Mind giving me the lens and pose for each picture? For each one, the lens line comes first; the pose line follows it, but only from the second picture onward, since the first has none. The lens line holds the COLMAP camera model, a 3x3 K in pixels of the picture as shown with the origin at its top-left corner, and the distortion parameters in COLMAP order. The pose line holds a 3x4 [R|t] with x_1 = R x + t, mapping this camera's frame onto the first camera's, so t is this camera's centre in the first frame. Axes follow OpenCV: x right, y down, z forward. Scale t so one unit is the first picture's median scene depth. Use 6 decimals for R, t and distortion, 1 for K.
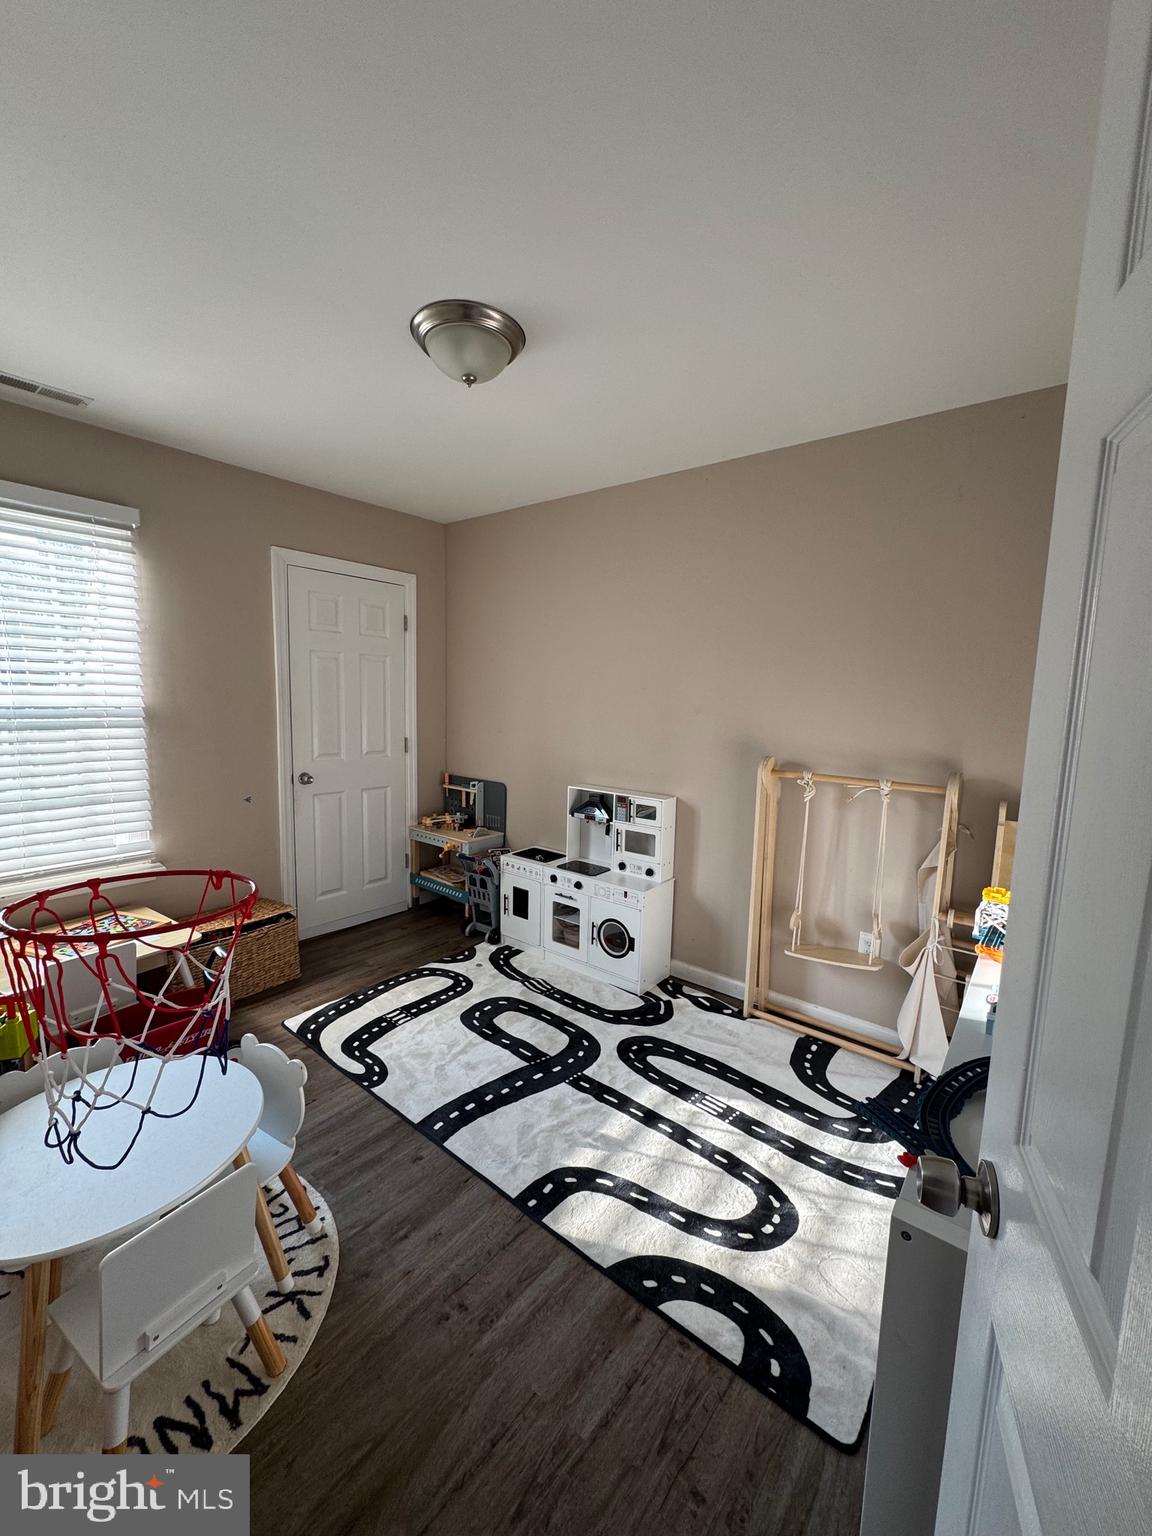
lens RADIAL K [[608.8, 0, 571.1], [0, 608.8, 767.7], [0, 0, 1]] dist [-0.001378, -0.000277]
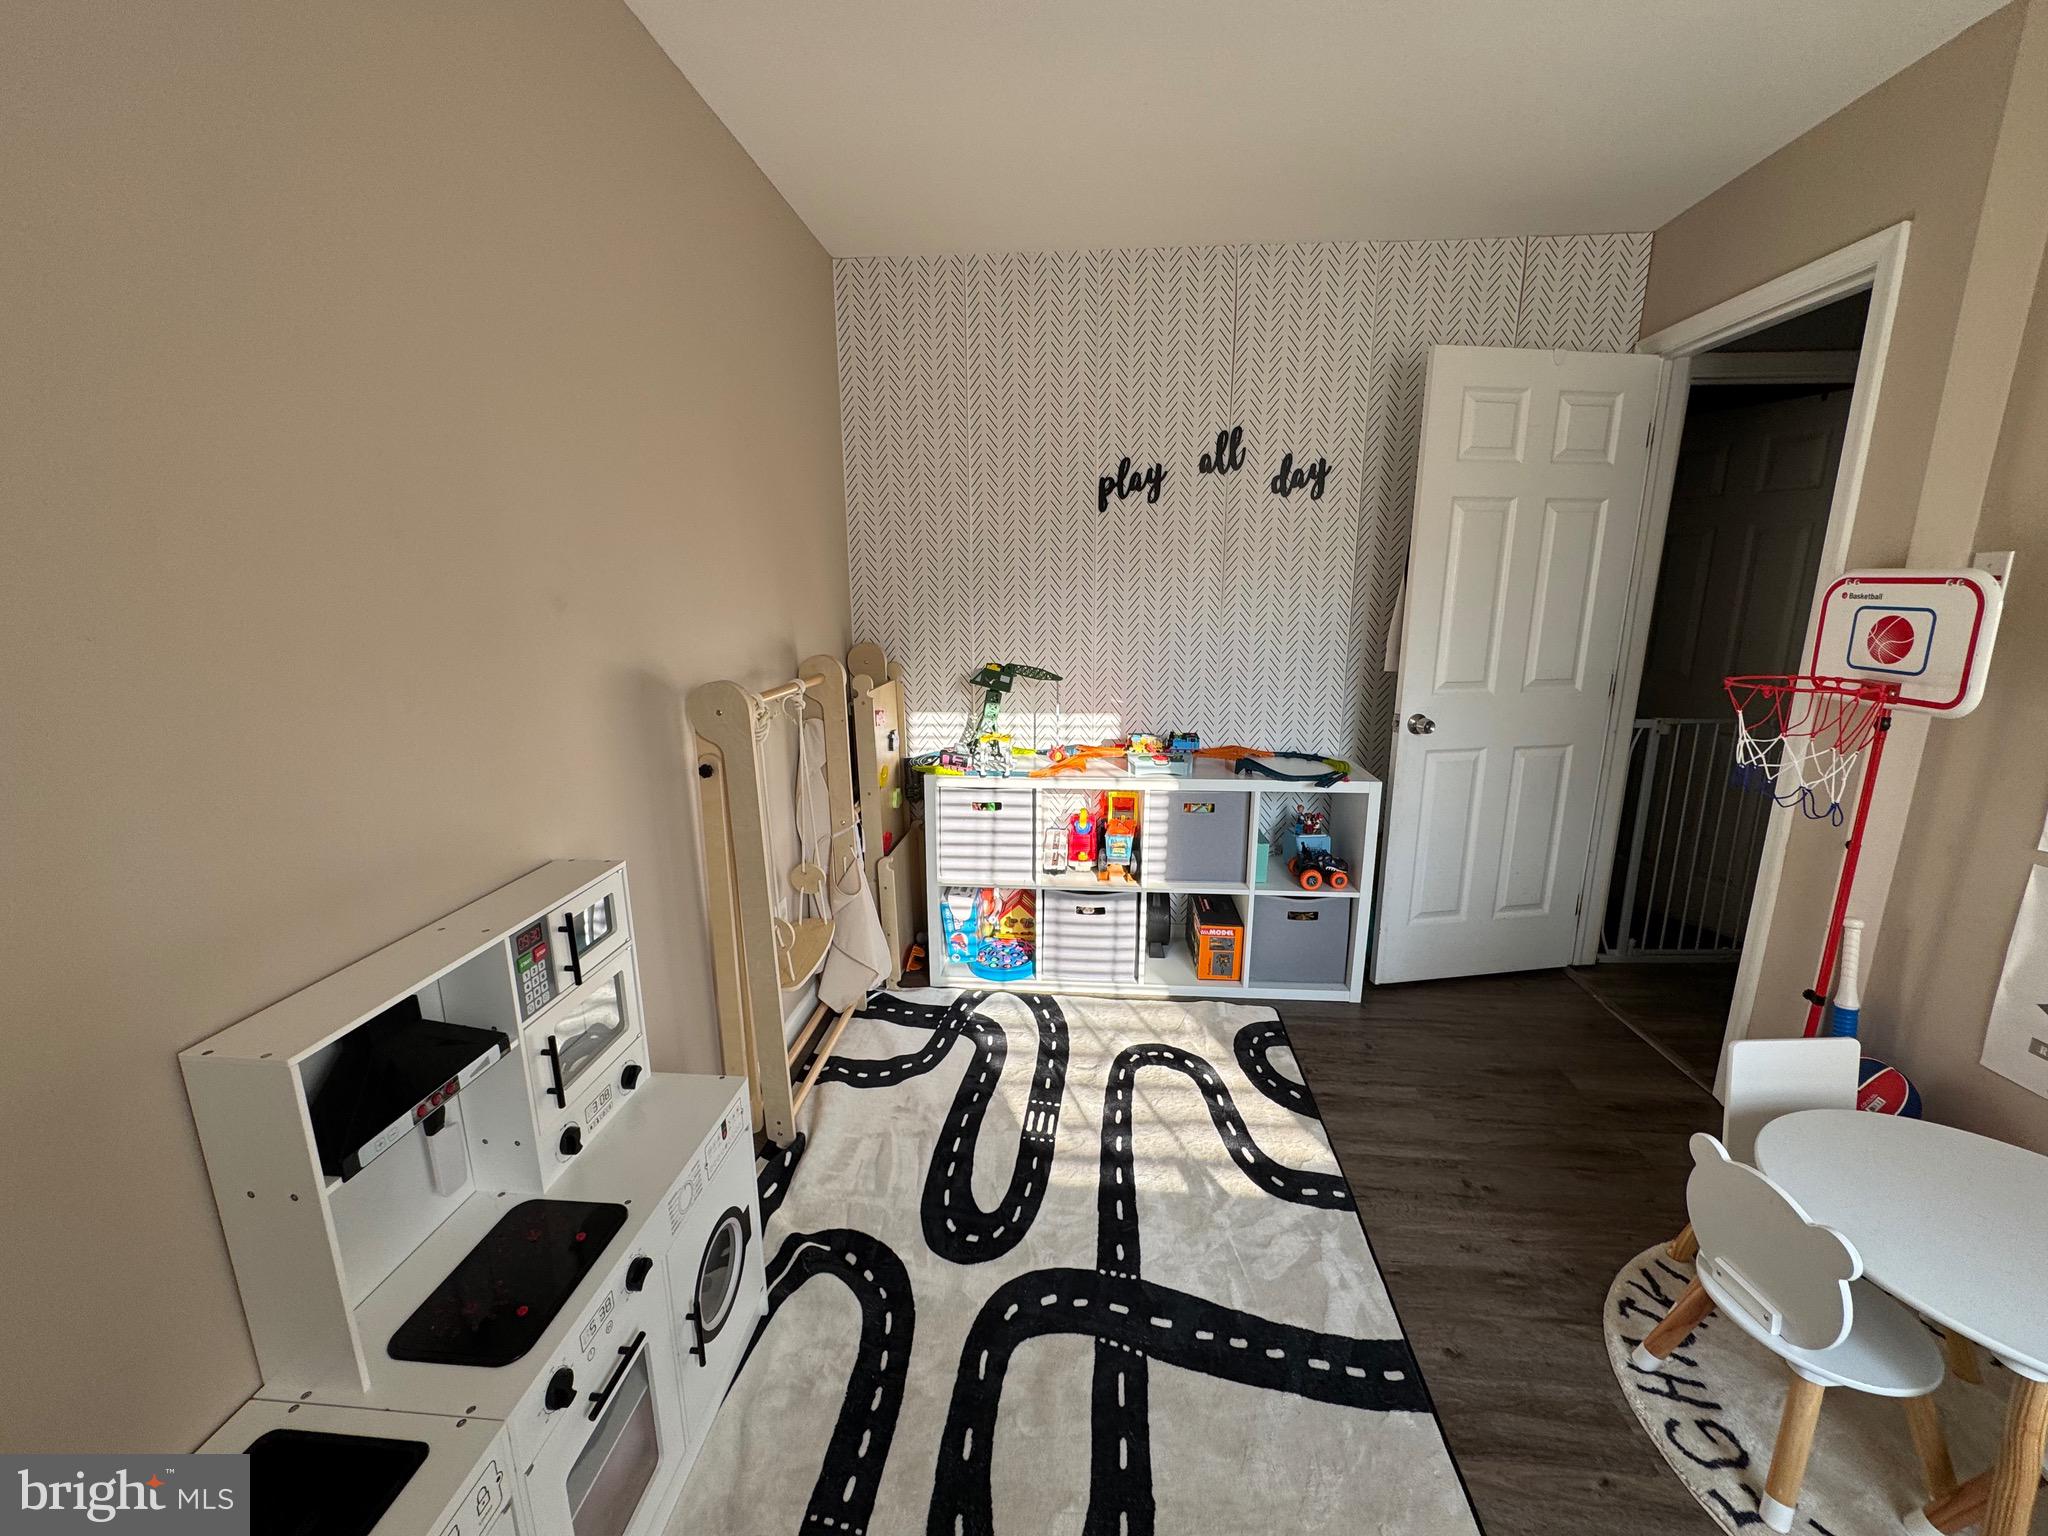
lens RADIAL K [[811.8, 0, 1019.5], [0, 811.8, 766.0], [0, 0, 1]] dist [-0.001378, -0.000277]
pose [[-0.559023, -0.197003, 0.805408, -0.499593], [0.093986, 0.950048, 0.297616, -0.173240], [-0.823808, 0.242072, -0.512583, 1.494307]]
